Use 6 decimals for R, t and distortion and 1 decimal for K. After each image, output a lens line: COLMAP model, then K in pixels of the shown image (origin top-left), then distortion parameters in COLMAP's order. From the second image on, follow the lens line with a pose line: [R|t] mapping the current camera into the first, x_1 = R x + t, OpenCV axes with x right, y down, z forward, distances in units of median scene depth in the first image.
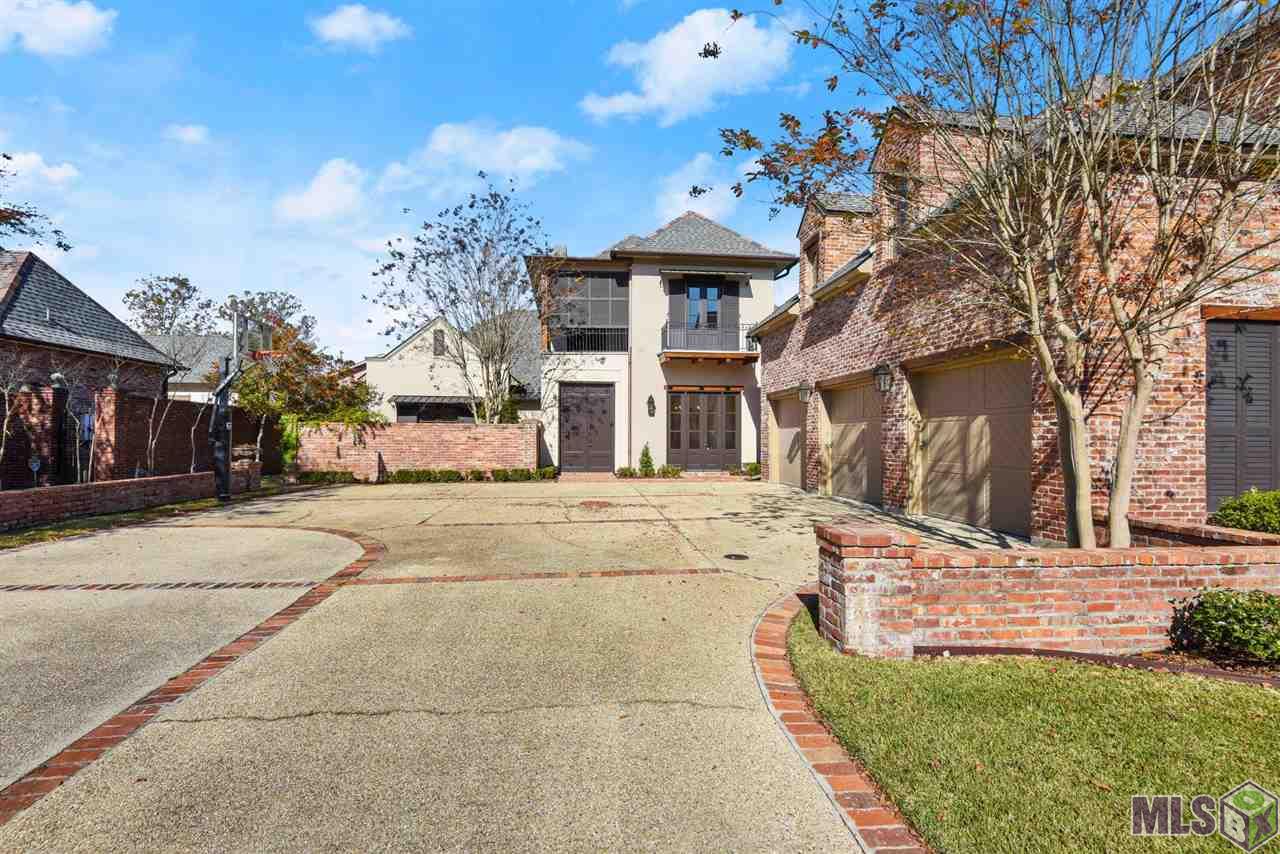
lens RADIAL K [[598.0, 0, 636.4], [0, 598.0, 431.8], [0, 0, 1]] dist [0.025478, -0.012137]
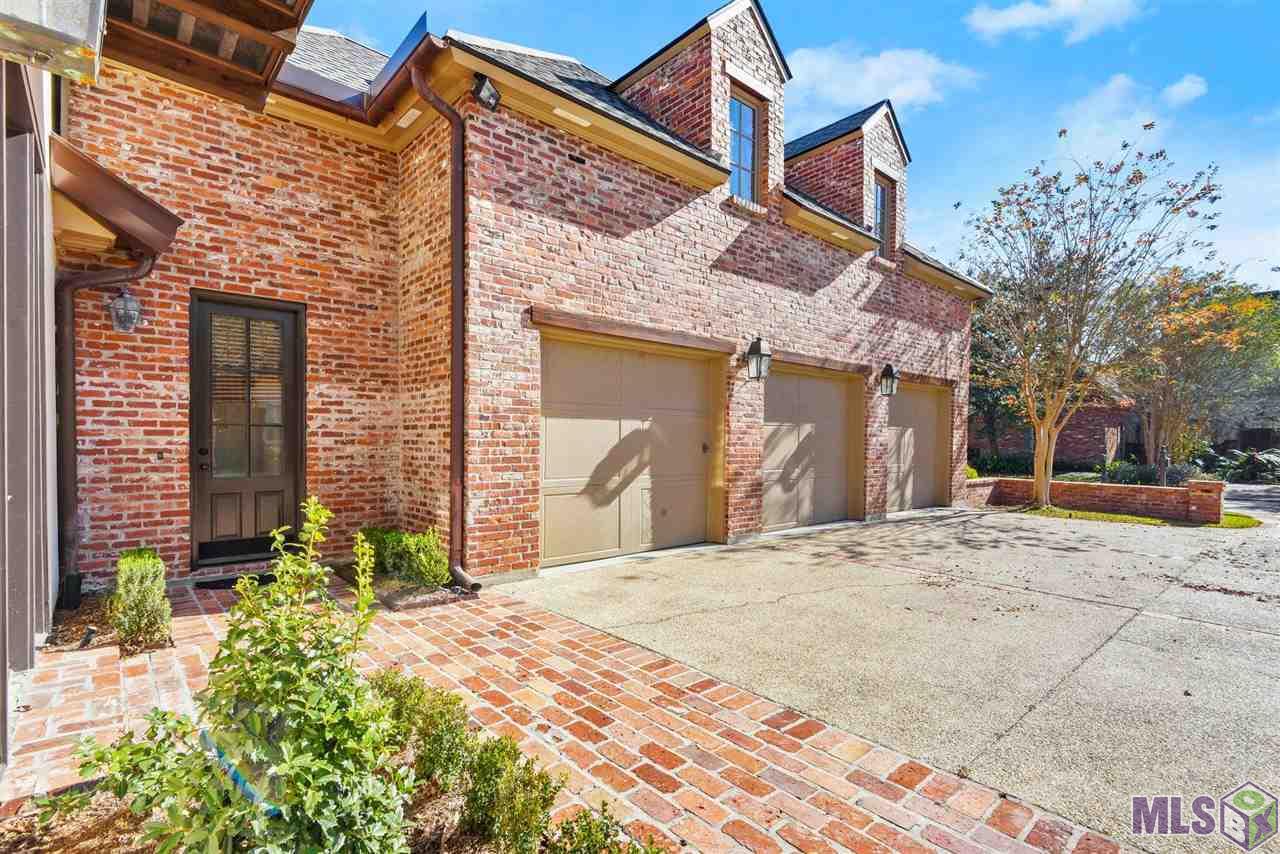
lens RADIAL K [[598.0, 0, 633.4], [0, 598.0, 452.3], [0, 0, 1]] dist [0.025478, -0.012137]
pose [[-0.580312, -0.027350, 0.813935, -0.080386], [-0.021425, 0.999603, 0.018314, 0.007723], [-0.814113, -0.006810, -0.580667, 1.143019]]
